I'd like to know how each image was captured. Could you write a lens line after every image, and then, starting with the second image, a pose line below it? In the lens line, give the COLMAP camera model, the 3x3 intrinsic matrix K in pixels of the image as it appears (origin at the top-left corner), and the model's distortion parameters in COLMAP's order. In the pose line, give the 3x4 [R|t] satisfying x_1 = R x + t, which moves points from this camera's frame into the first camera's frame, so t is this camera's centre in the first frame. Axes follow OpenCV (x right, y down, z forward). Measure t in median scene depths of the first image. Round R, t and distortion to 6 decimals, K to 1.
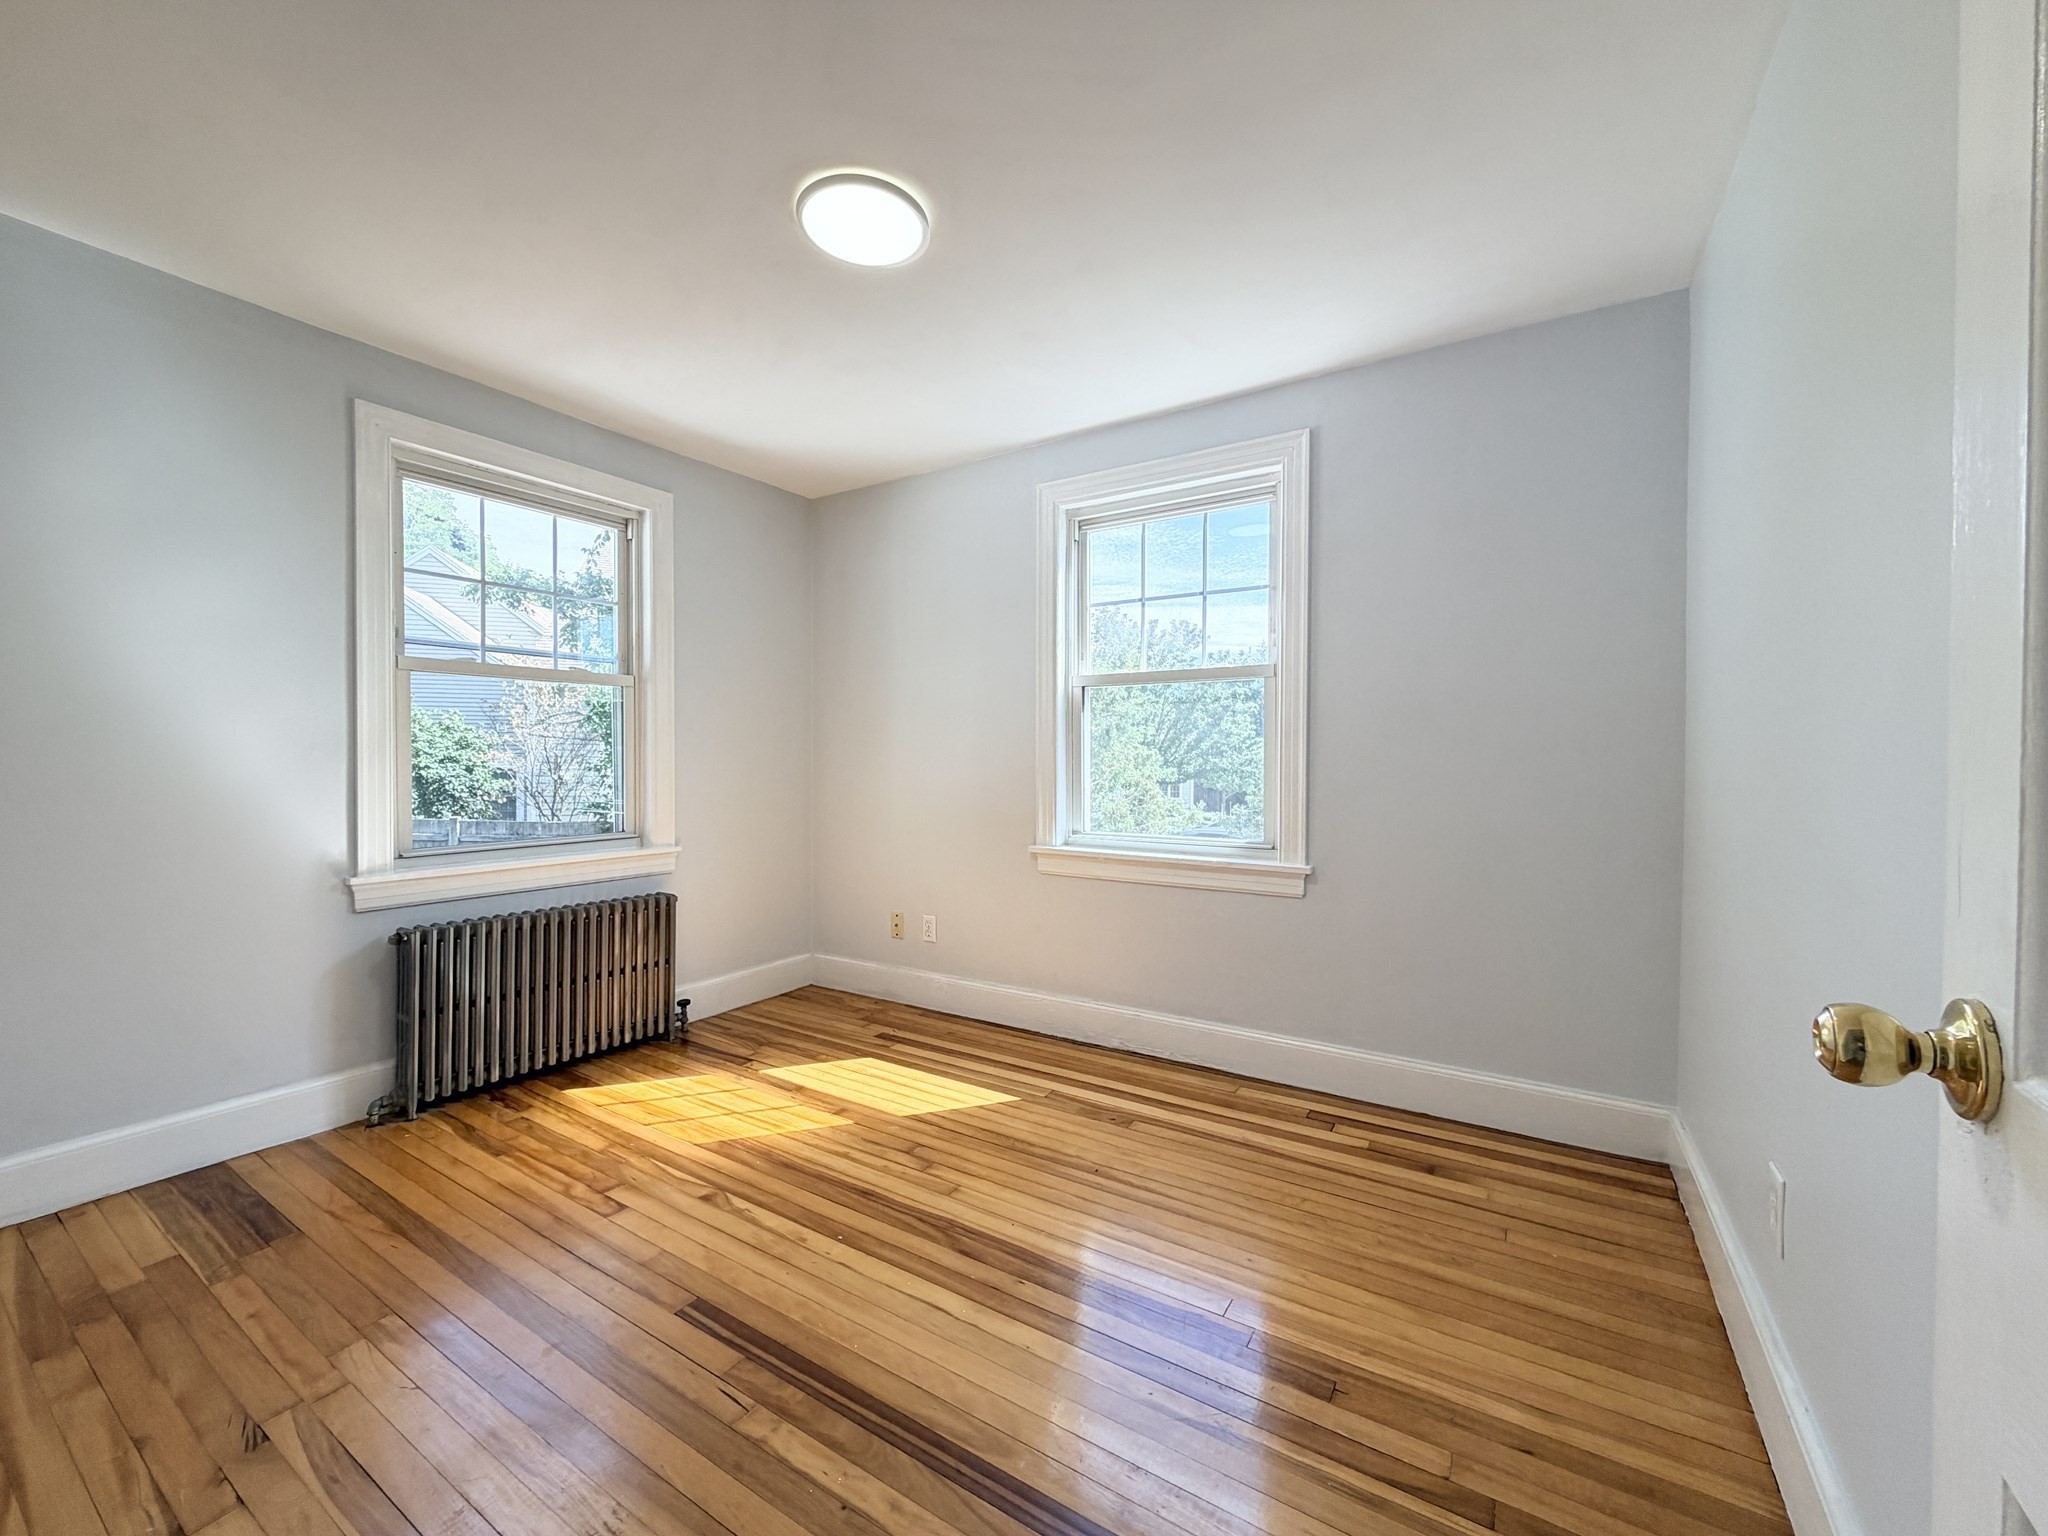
lens RADIAL K [[817.3, 0, 1017.3], [0, 817.3, 763.2], [0, 0, 1]] dist [-0.000224, -0.000272]
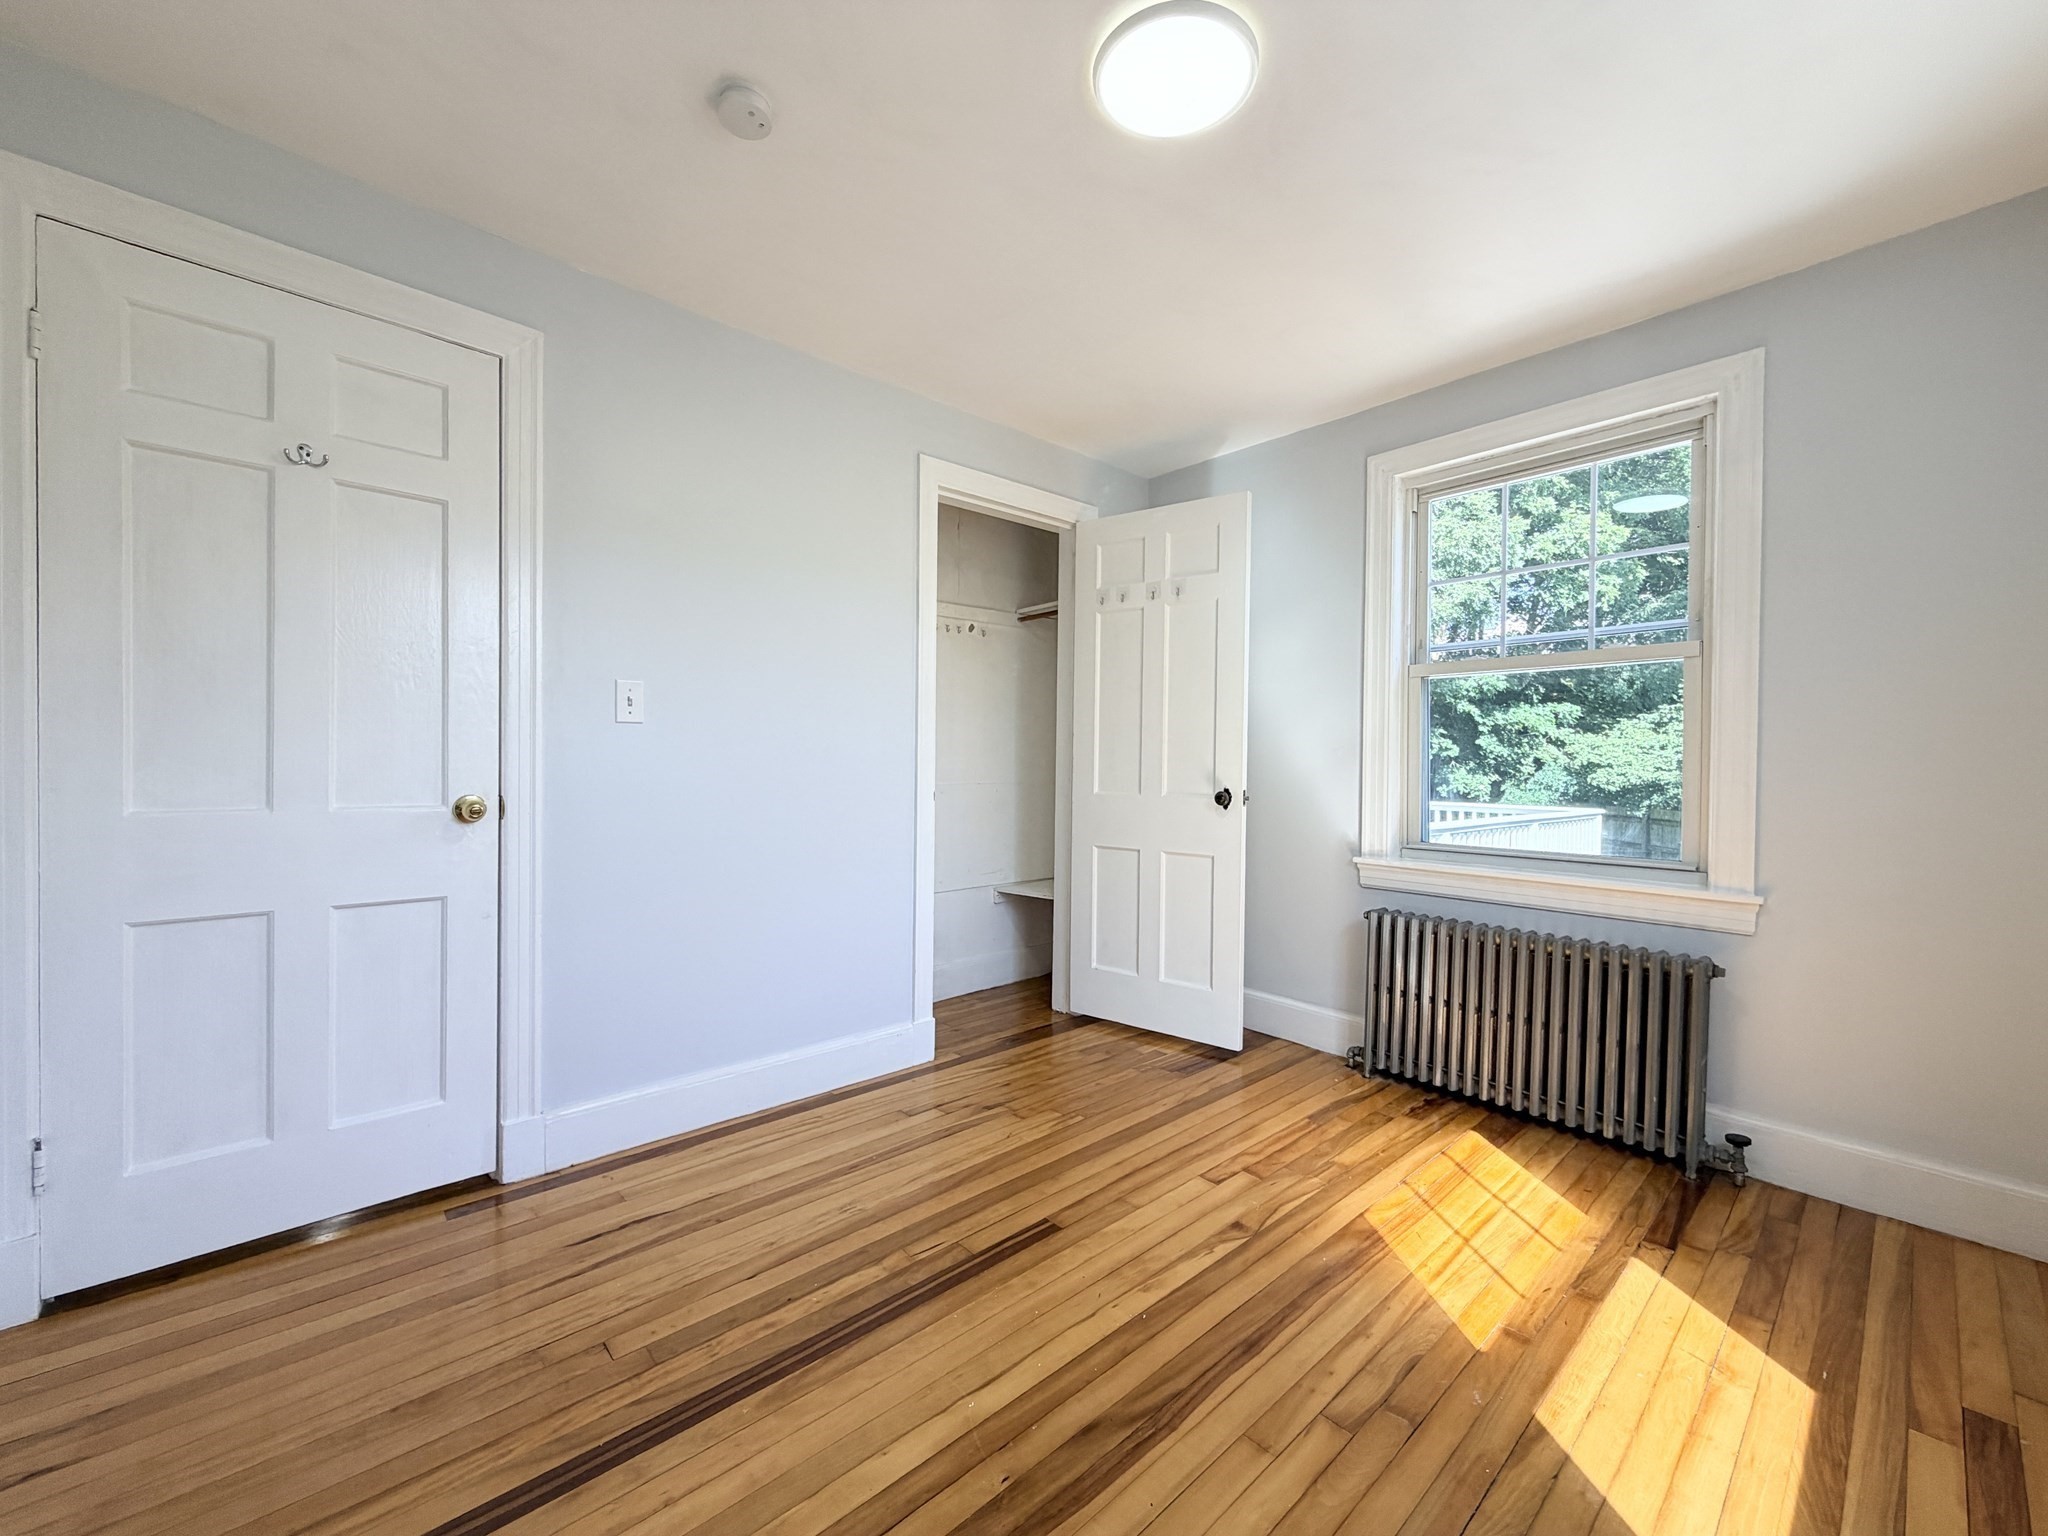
lens RADIAL K [[818.7, 0, 1024.0], [0, 818.7, 768.0], [0, 0, 1]] dist [-0.000616, -0.000131]
pose [[-0.267821, -0.002052, -0.963467, 0.477925], [-0.018929, 0.999816, 0.003133, 0.014589], [0.963283, 0.019077, -0.267810, 0.837344]]
